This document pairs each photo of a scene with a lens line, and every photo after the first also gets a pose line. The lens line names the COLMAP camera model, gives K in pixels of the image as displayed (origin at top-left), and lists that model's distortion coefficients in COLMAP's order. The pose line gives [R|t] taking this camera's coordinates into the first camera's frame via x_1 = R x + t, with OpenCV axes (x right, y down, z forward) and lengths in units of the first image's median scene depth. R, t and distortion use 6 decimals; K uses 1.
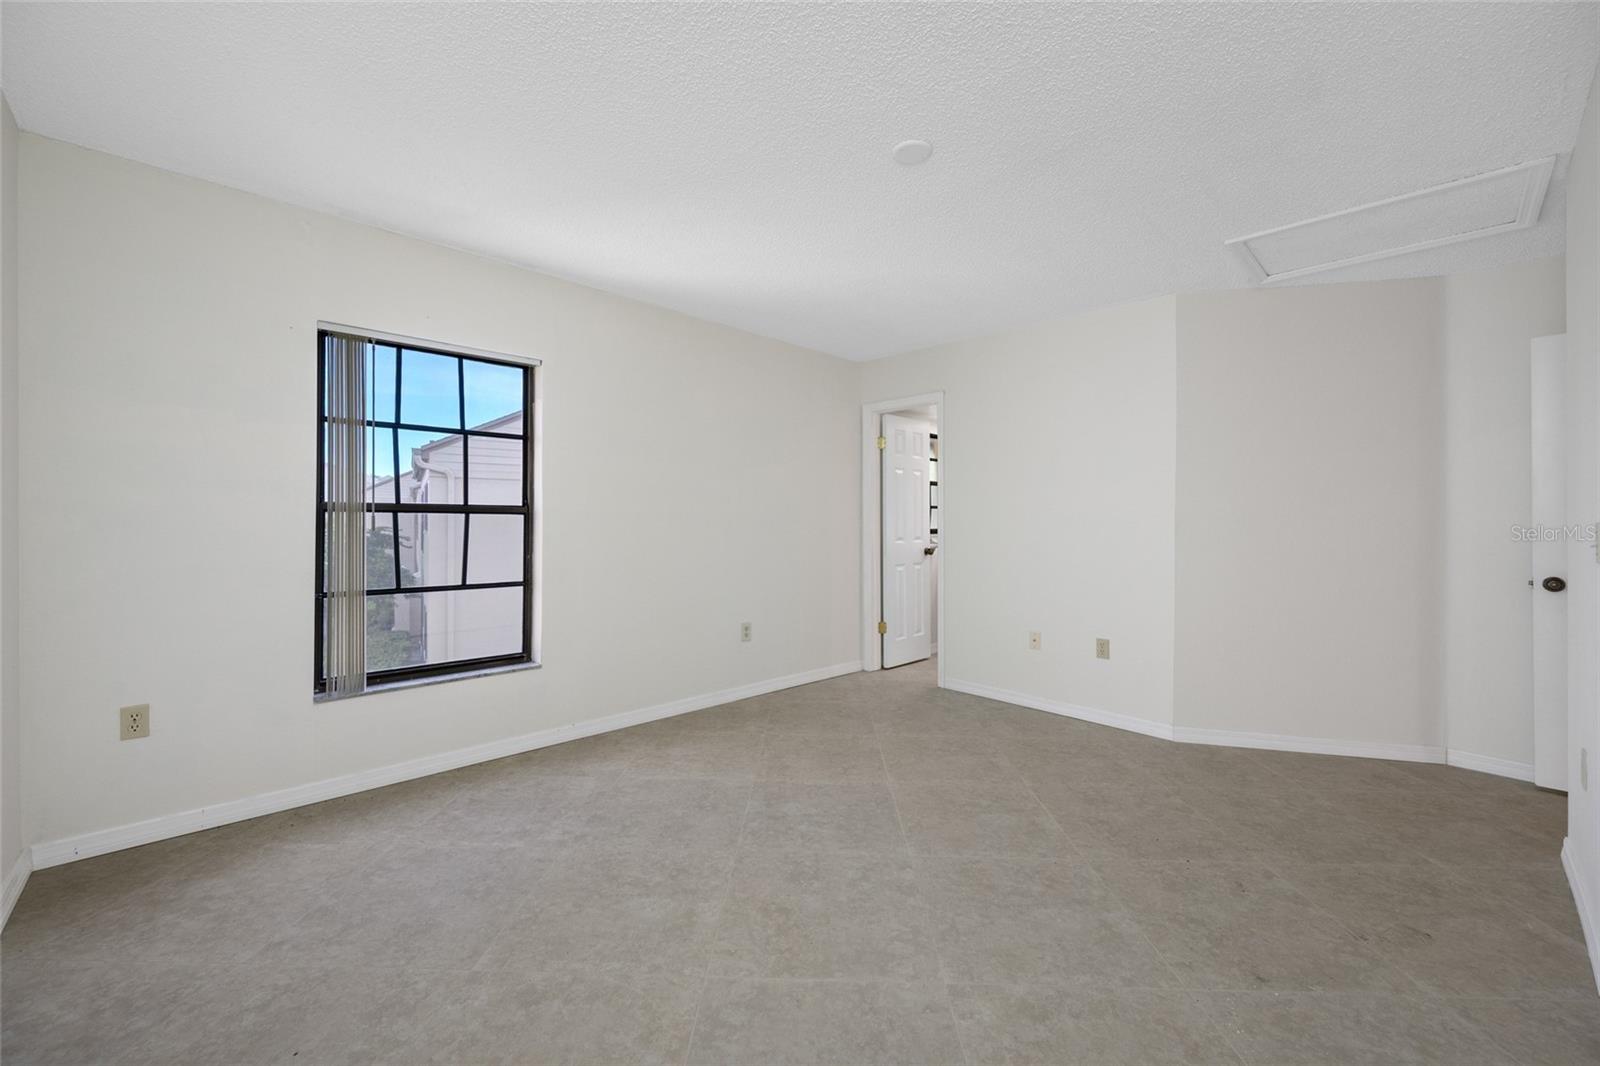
lens RADIAL K [[630.6, 0, 799.2], [0, 630.6, 522.3], [0, 0, 1]] dist [0.002492, 0.000377]
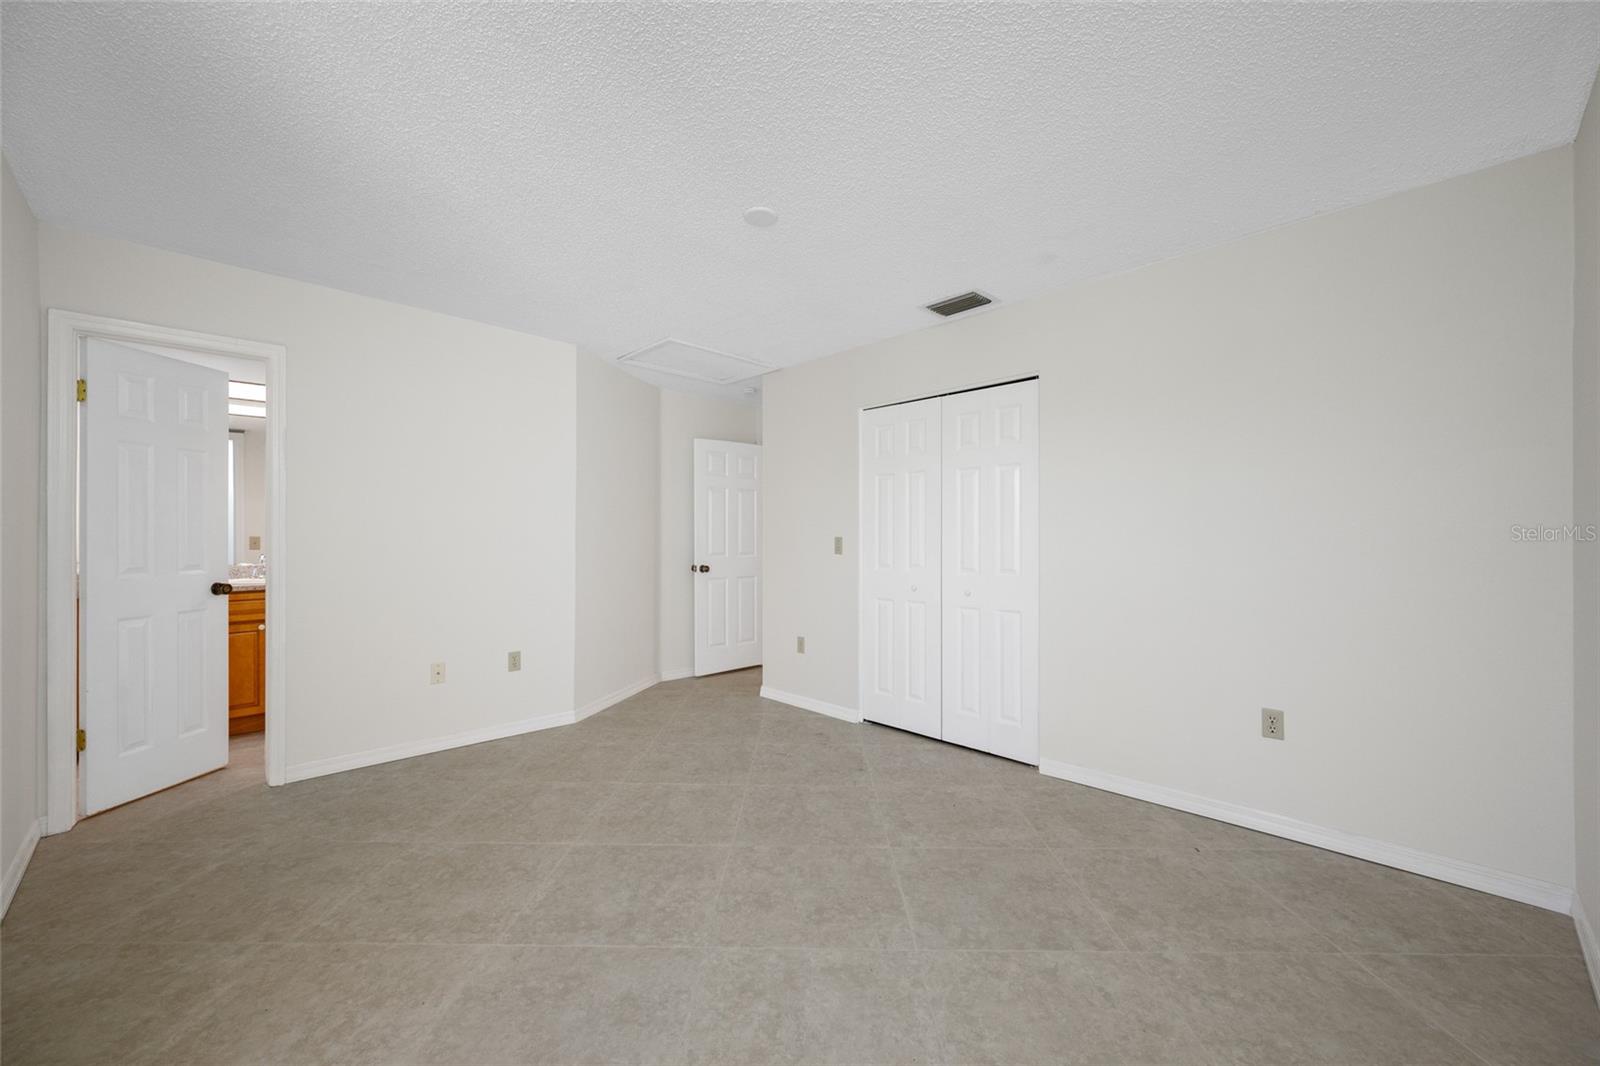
lens RADIAL K [[641.9, 0, 799.8], [0, 641.9, 546.3], [0, 0, 1]] dist [0.002560, 0.000541]
pose [[-0.013981, -0.021641, 0.999668, -0.829768], [0.002659, 0.999761, 0.021680, -0.014150], [-0.999899, 0.002961, -0.013920, 0.799359]]
